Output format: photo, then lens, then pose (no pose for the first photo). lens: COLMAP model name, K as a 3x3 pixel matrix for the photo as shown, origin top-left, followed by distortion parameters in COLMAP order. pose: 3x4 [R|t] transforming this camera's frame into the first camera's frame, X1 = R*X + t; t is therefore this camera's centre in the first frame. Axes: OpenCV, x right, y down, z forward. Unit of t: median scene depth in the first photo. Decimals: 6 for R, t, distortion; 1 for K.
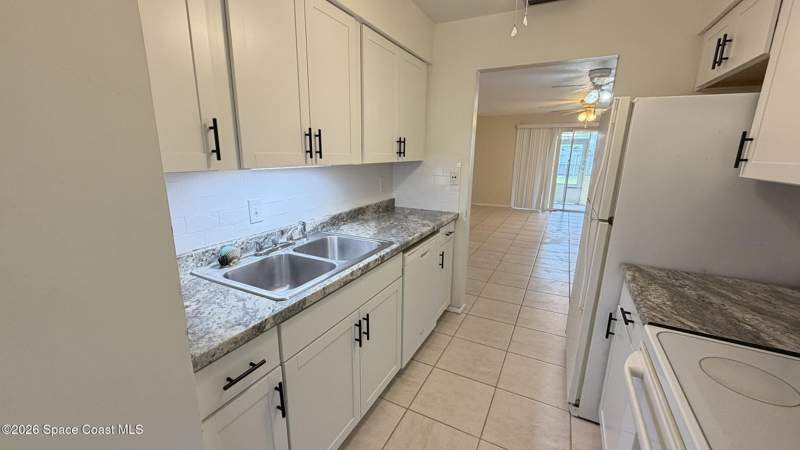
lens RADIAL K [[316.4, 0, 399.0], [0, 316.4, 227.1], [0, 0, 1]] dist [0.000914, 0.000224]
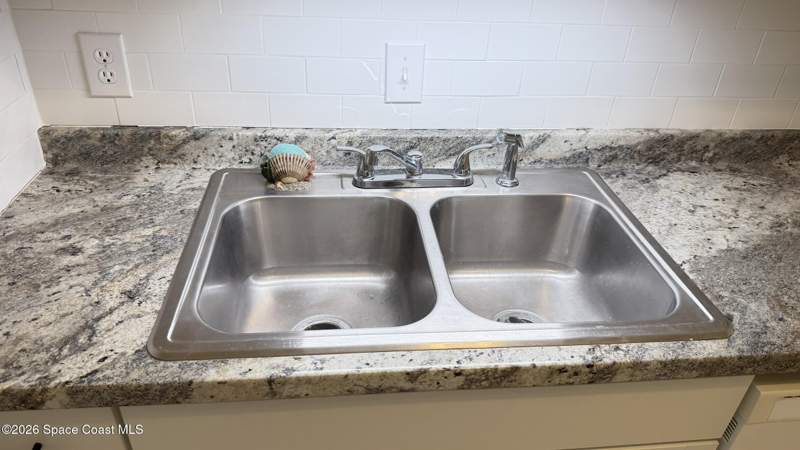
lens RADIAL K [[567.6, 0, 402.1], [0, 567.6, 228.2], [0, 0, 1]] dist [0.069737, 0.000019]
pose [[0.562303, 0.452279, -0.692285, 0.153573], [-0.240467, 0.890428, 0.386411, -0.180356], [0.791196, -0.050809, 0.609448, 0.639502]]
